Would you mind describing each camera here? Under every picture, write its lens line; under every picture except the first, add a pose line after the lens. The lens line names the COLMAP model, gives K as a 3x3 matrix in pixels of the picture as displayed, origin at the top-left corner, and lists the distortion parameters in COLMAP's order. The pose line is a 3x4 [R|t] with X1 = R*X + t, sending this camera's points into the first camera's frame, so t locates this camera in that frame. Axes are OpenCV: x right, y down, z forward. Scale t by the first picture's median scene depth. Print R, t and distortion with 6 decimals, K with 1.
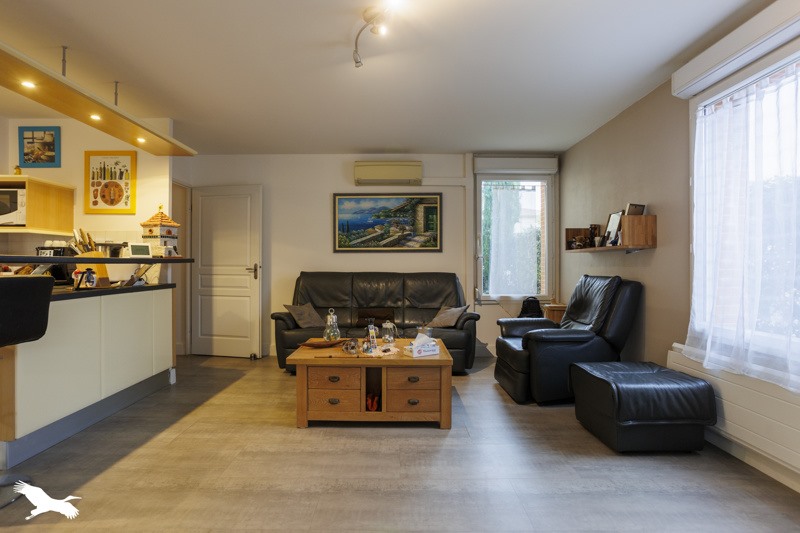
lens RADIAL K [[390.7, 0, 399.2], [0, 390.7, 263.9], [0, 0, 1]] dist [-0.002541, 0.000757]
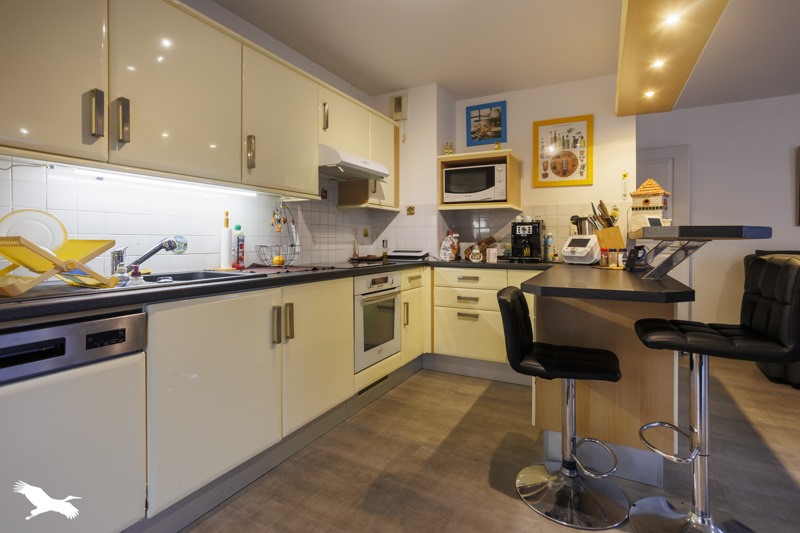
lens RADIAL K [[390.7, 0, 411.7], [0, 390.7, 240.9], [0, 0, 1]] dist [-0.002541, 0.000757]
pose [[0.895841, 0.004481, -0.444353, -0.647578], [-0.004658, 0.999989, 0.000693, 0.002989], [0.444351, 0.001449, 0.895852, 0.009071]]
